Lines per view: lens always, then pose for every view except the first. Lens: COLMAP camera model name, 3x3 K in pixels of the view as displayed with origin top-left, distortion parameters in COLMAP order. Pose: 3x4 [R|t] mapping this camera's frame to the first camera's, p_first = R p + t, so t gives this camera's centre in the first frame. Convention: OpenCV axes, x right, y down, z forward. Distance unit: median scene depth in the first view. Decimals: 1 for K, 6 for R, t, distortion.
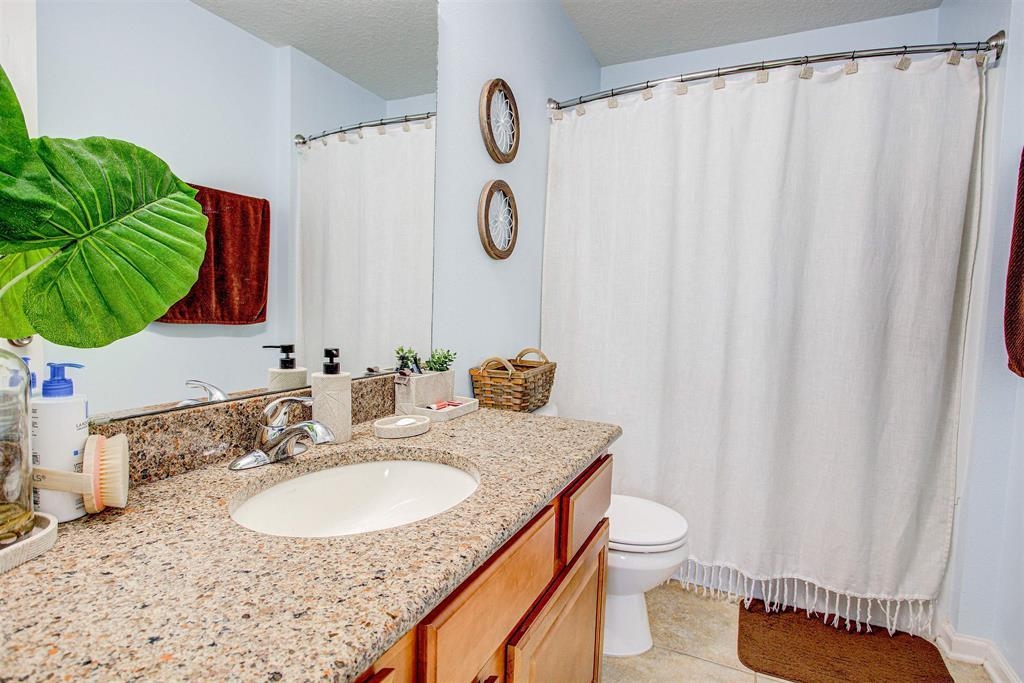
lens RADIAL K [[526.4, 0, 510.3], [0, 526.4, 341.1], [0, 0, 1]] dist [-0.020118, 0.007348]
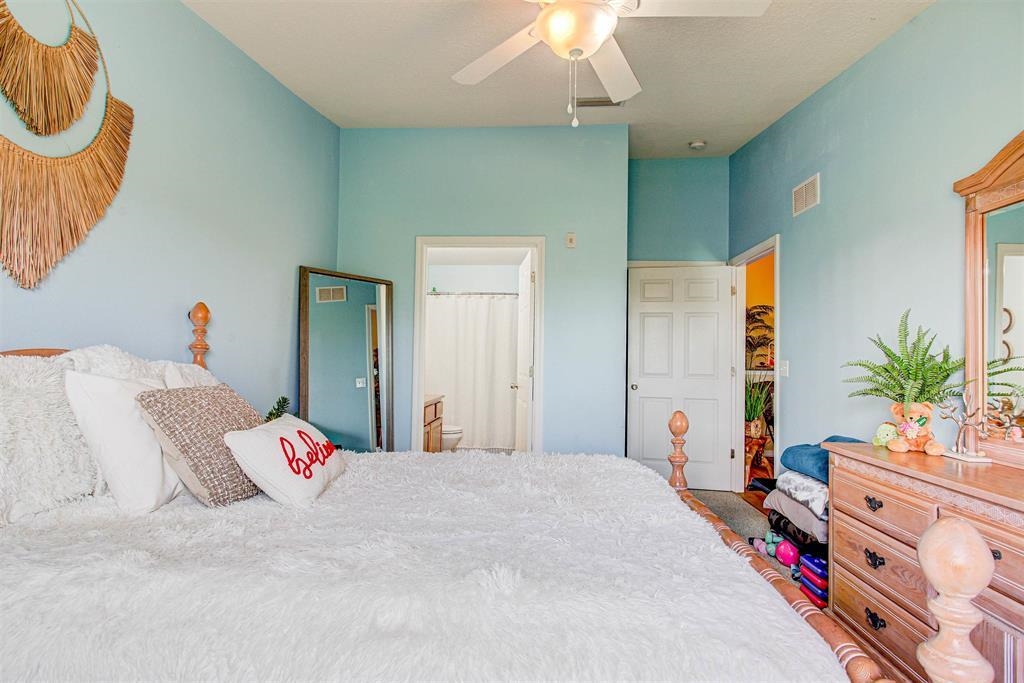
lens RADIAL K [[686.2, 0, 511.6], [0, 686.2, 357.0], [0, 0, 1]] dist [-0.000497, 0.000688]
pose [[0.935202, -0.003963, 0.354093, -0.970540], [0.027426, 0.997744, -0.061268, 0.170994], [-0.353052, 0.067010, 0.933201, -3.398265]]
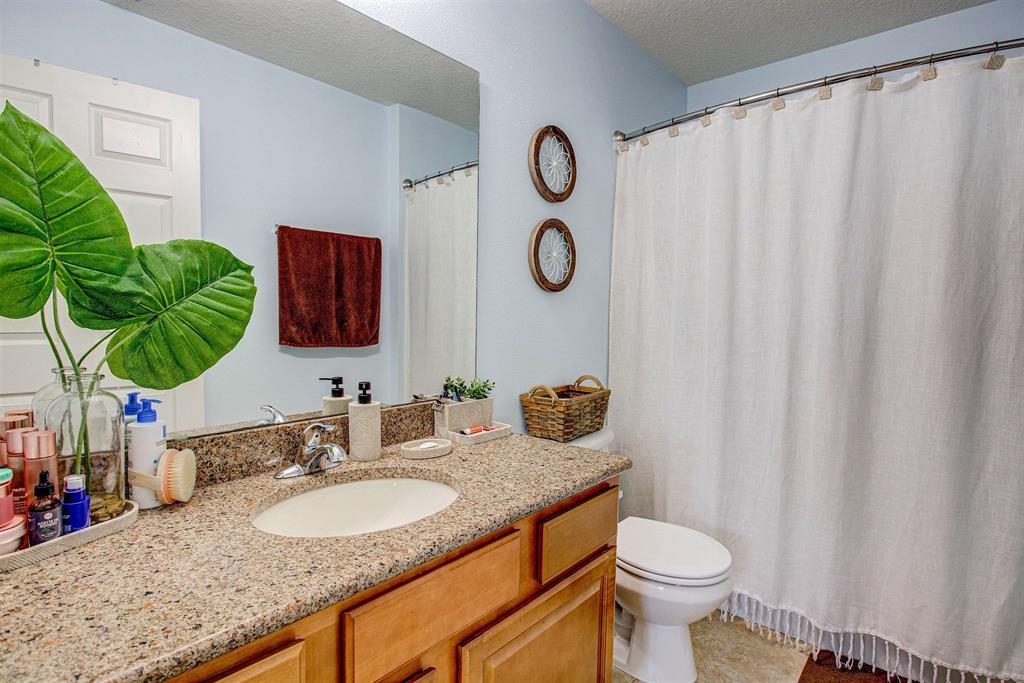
lens RADIAL K [[526.4, 0, 510.3], [0, 526.4, 341.1], [0, 0, 1]] dist [-0.020118, 0.007348]
pose [[0.962971, 0.001899, -0.269600, 0.201152], [-0.006762, 0.999831, -0.017109, -0.040553], [0.269522, 0.018299, 0.962820, -0.055397]]
